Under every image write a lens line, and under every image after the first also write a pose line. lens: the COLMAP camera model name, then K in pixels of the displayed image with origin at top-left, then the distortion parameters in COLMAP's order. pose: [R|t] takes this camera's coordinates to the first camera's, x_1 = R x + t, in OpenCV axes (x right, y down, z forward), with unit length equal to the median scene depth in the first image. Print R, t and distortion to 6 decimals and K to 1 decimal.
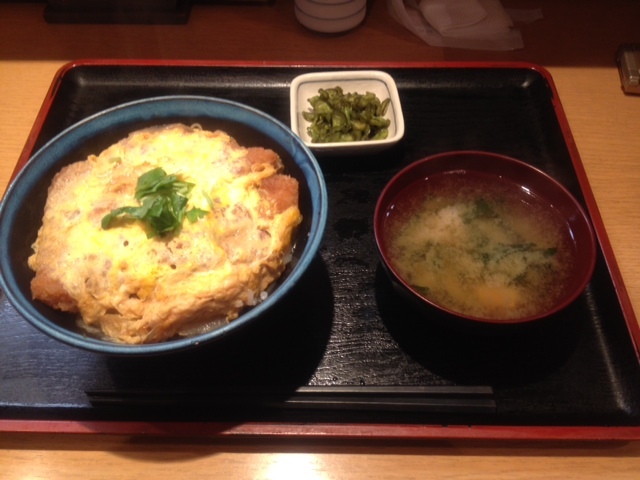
lens RADIAL K [[577.5, 0, 320.0], [0, 577.5, 240.0], [0, 0, 1]] dist [0.139984, -0.489019]
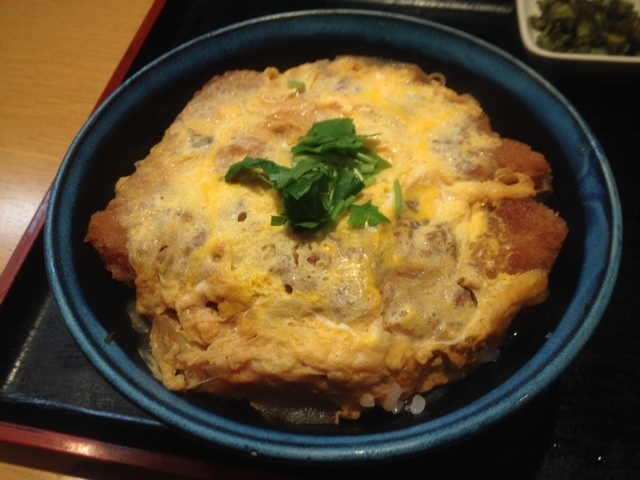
lens RADIAL K [[577.5, 0, 320.0], [0, 577.5, 240.0], [0, 0, 1]] dist [0.139984, -0.489019]
pose [[0.856970, 0.399150, -0.326008, -0.058517], [-0.387545, 0.916091, 0.102891, -0.062345], [0.339722, 0.038169, 0.939751, 0.451686]]
